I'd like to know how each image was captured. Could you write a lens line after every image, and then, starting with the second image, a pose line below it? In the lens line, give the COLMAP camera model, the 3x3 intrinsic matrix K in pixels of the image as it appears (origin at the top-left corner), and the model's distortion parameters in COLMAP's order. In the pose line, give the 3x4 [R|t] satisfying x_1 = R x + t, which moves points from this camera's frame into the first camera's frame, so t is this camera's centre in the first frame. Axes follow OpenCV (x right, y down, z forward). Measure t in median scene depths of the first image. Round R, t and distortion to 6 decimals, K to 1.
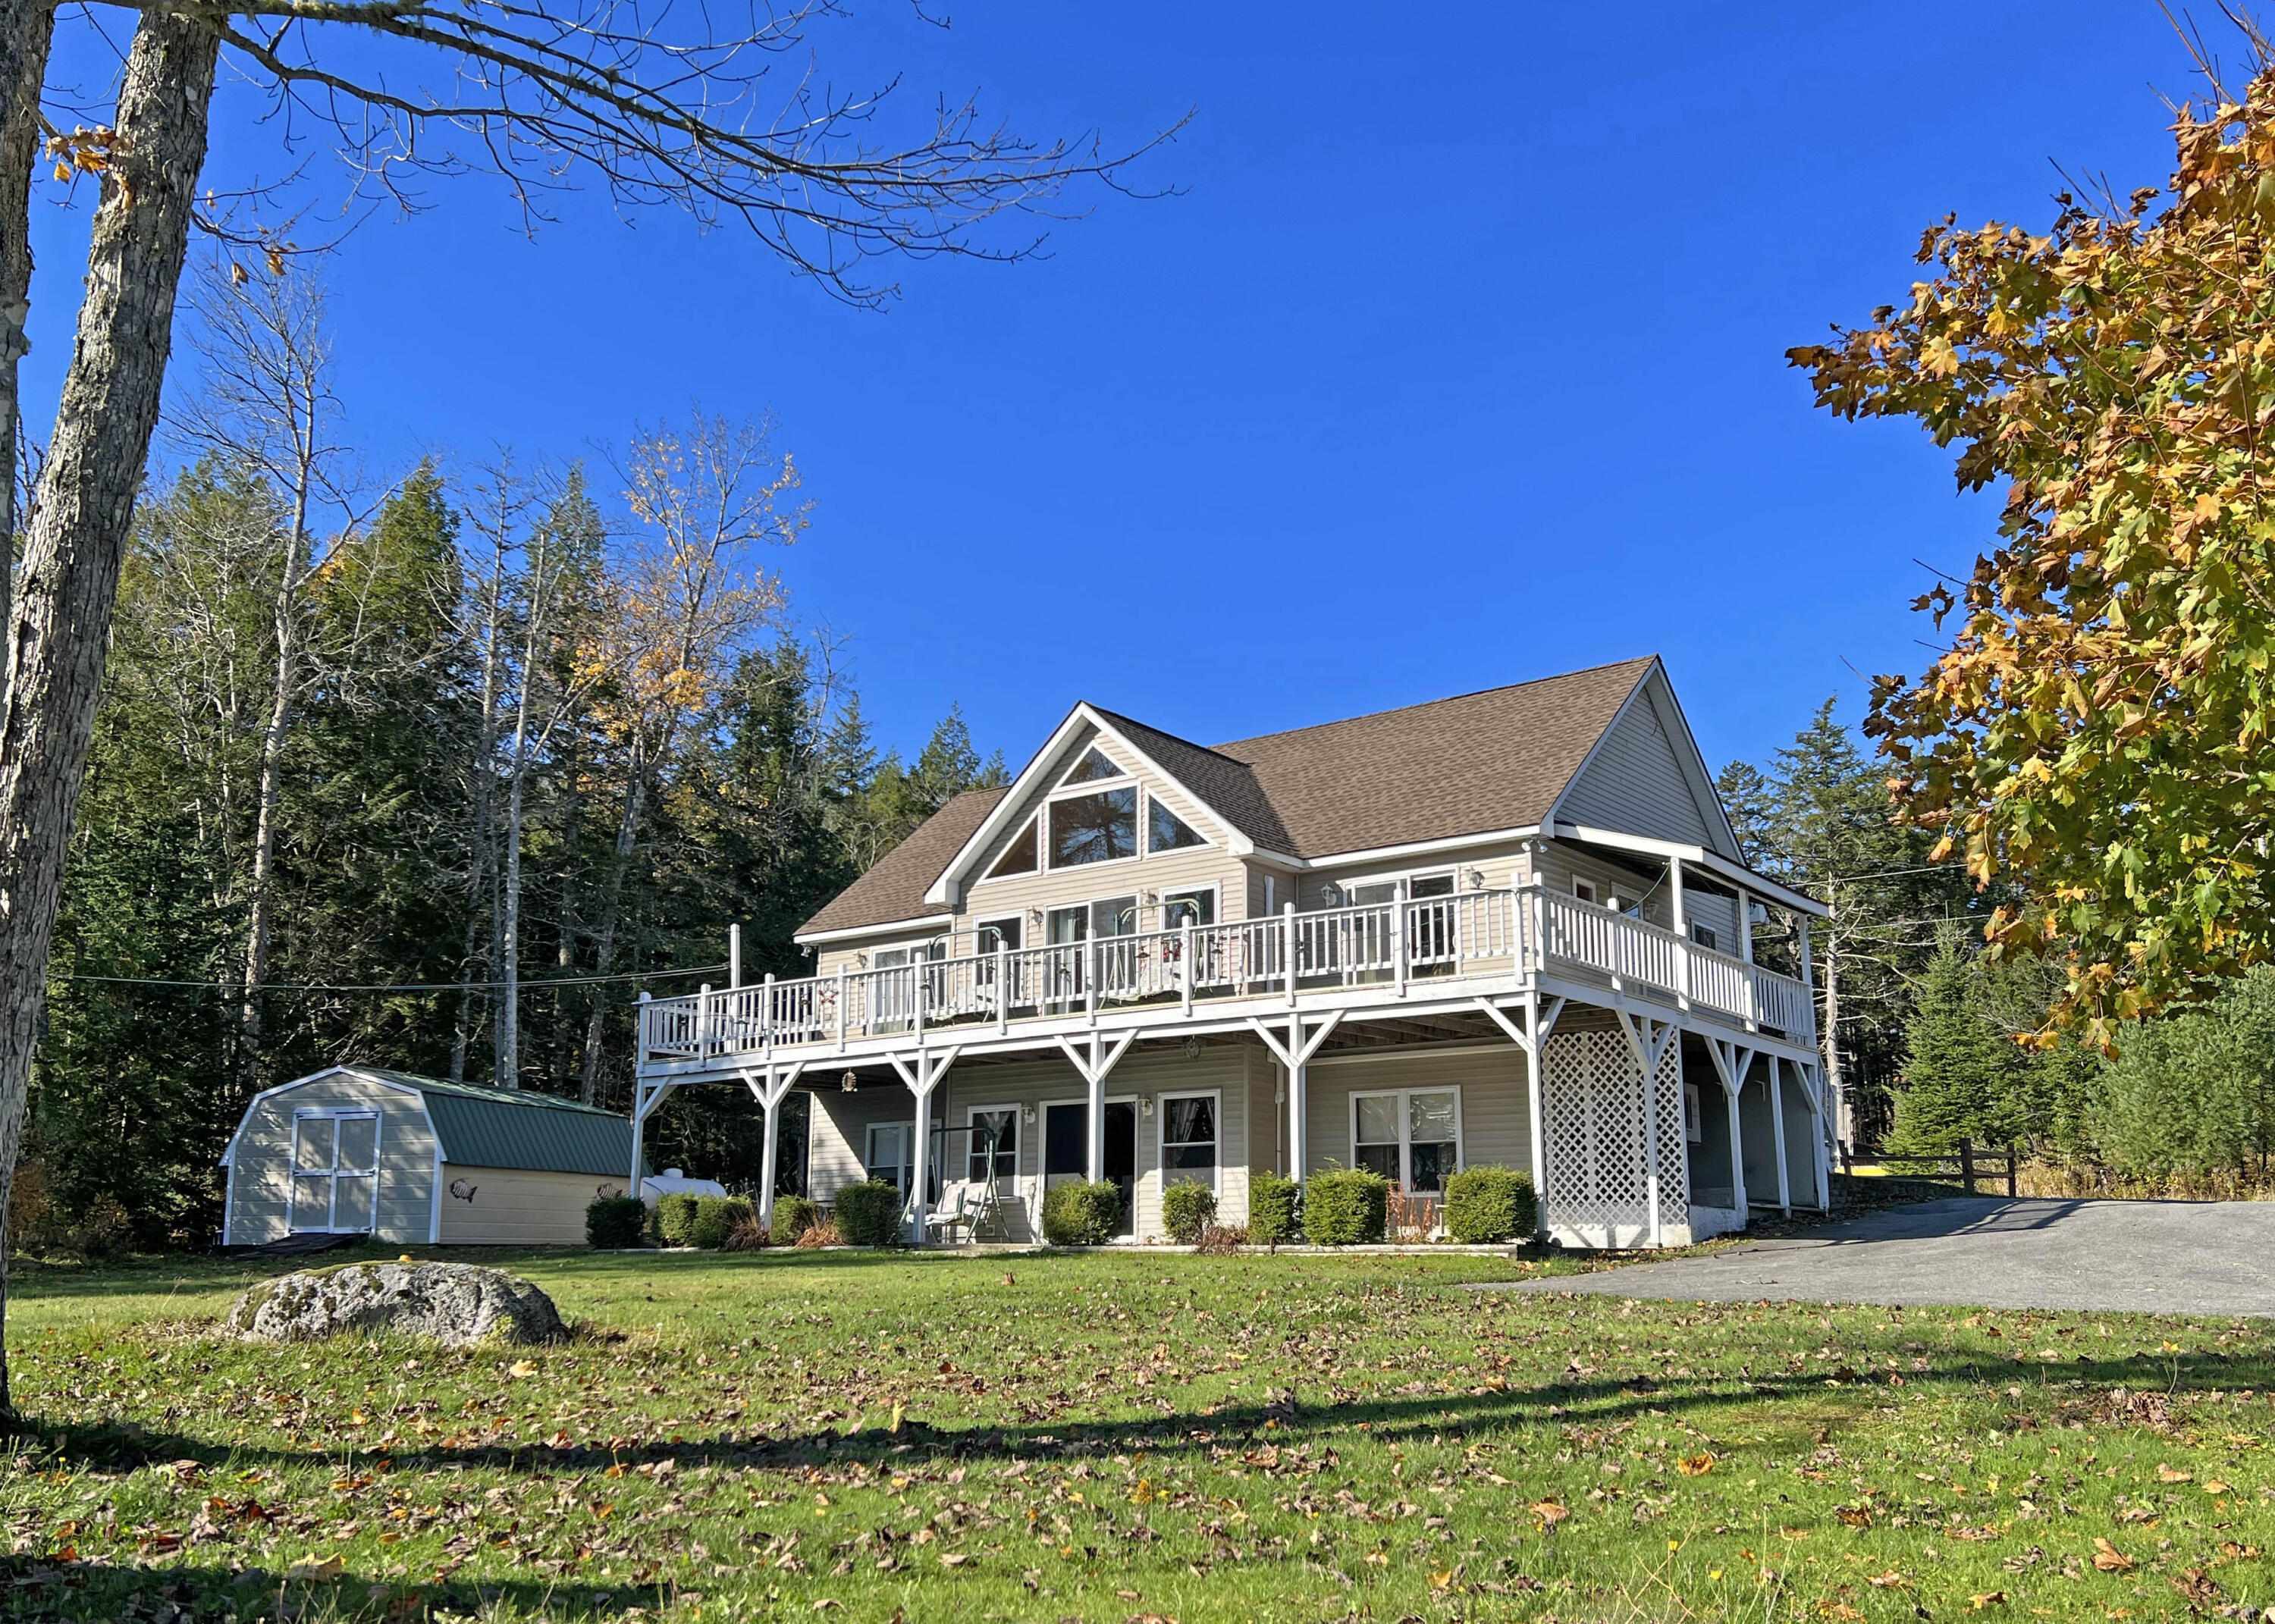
lens RADIAL K [[1968.2, 0, 1149.5], [0, 1968.2, 833.2], [0, 0, 1]] dist [0.063742, -0.067954]
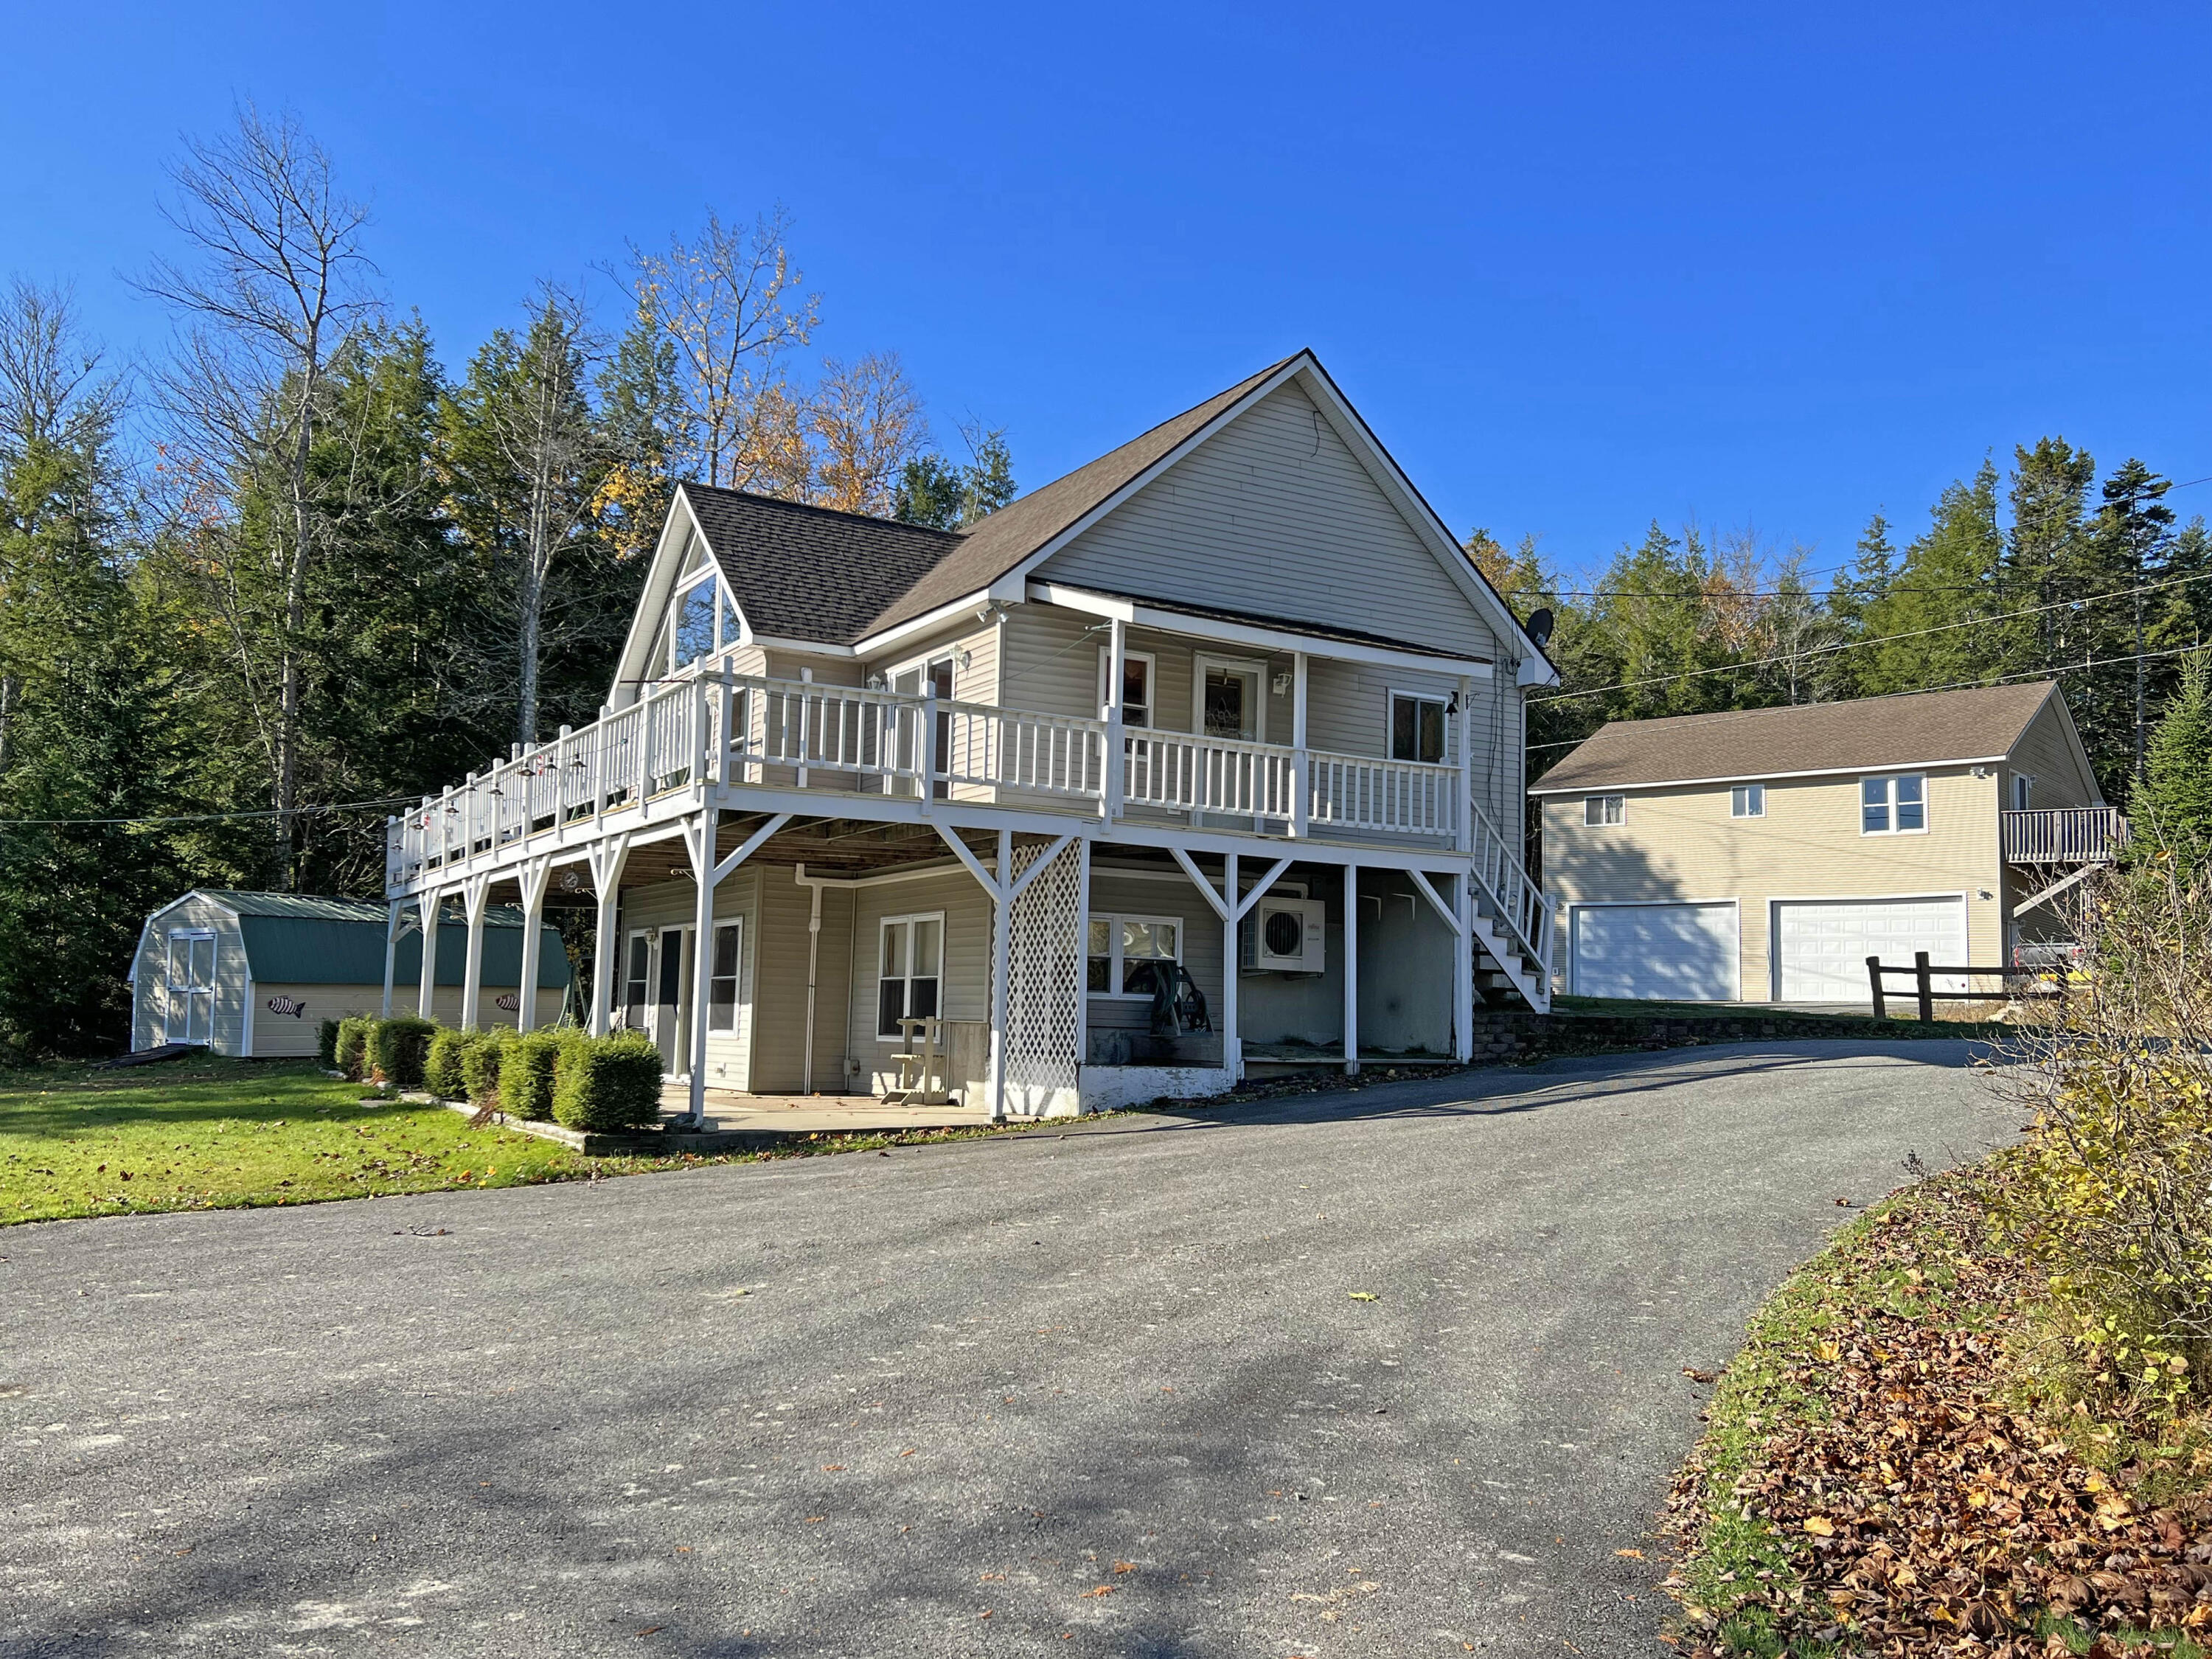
lens RADIAL K [[1840.8, 0, 1104.4], [0, 1840.8, 832.8], [0, 0, 1]] dist [0.003638, -0.026034]
pose [[0.930231, -0.024406, -0.366162, 0.449254], [0.066757, 0.992392, 0.103448, 0.017238], [0.360851, -0.120675, 0.924783, 0.278175]]
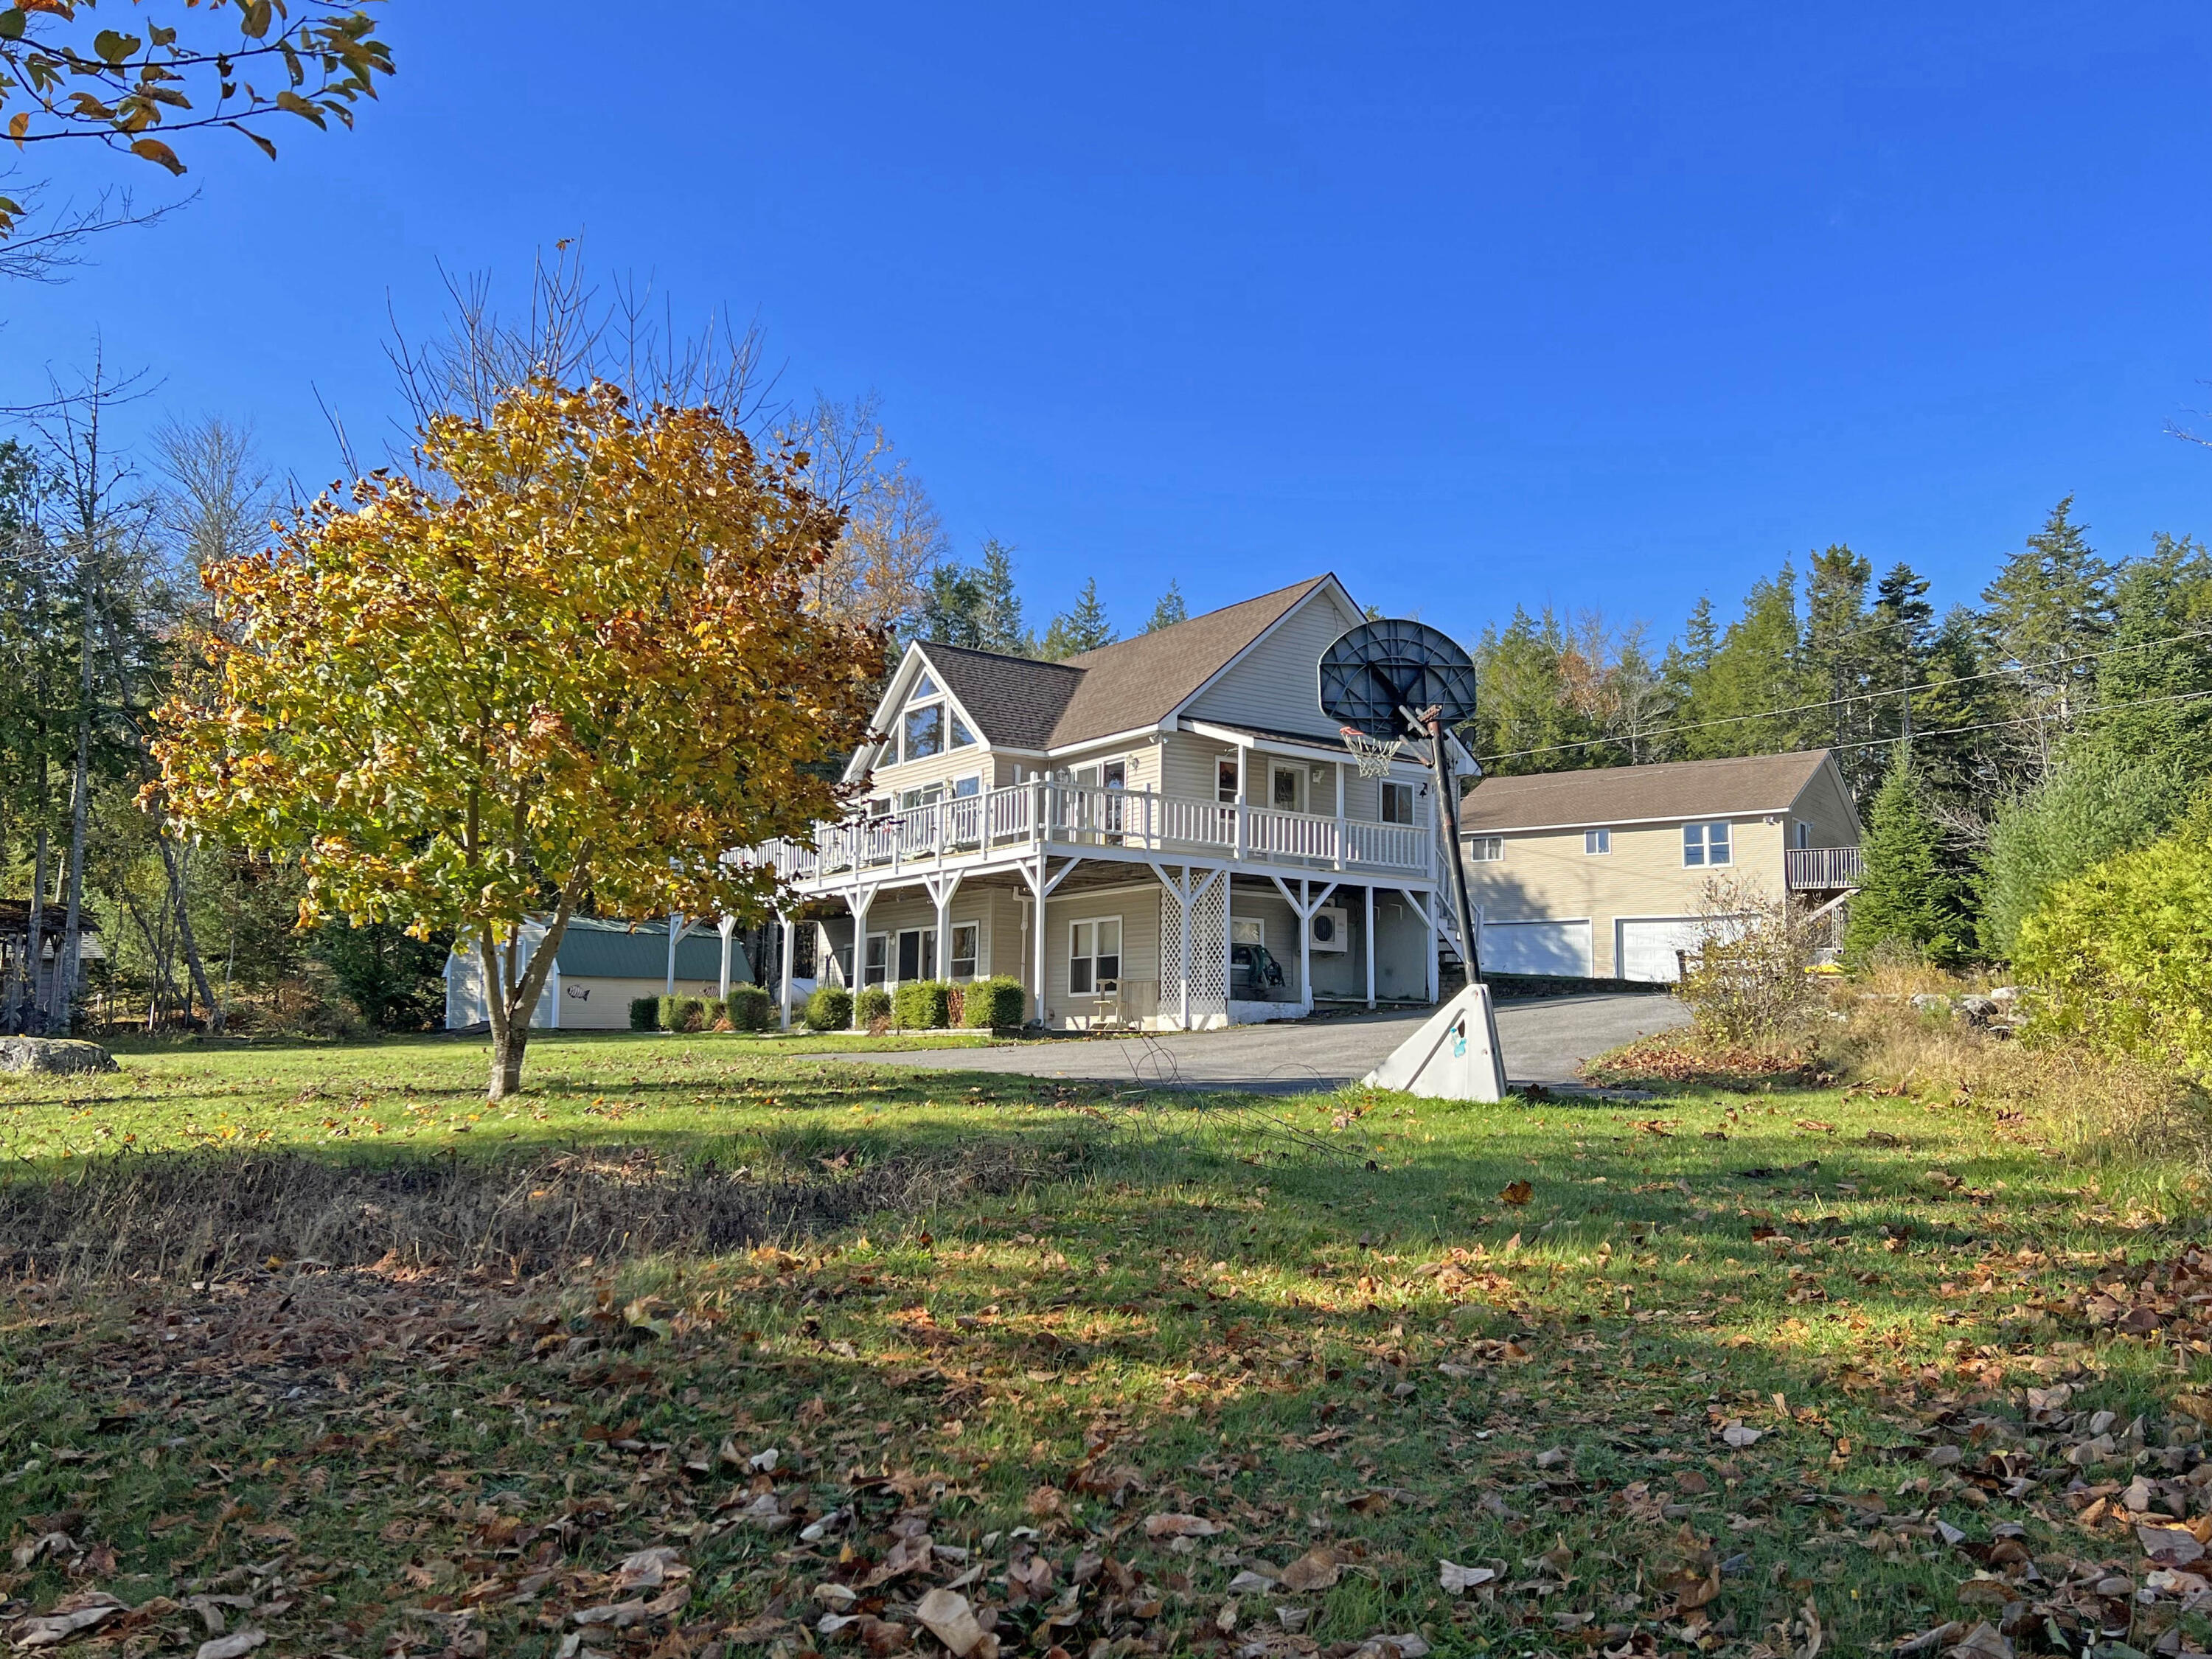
lens RADIAL K [[1840.8, 0, 1103.4], [0, 1840.8, 827.9], [0, 0, 1]] dist [0.003638, -0.026034]
pose [[0.954586, -0.032494, -0.296157, 0.468281], [0.060792, 0.994365, 0.086849, -0.039807], [0.291666, -0.100909, 0.951182, -0.191988]]
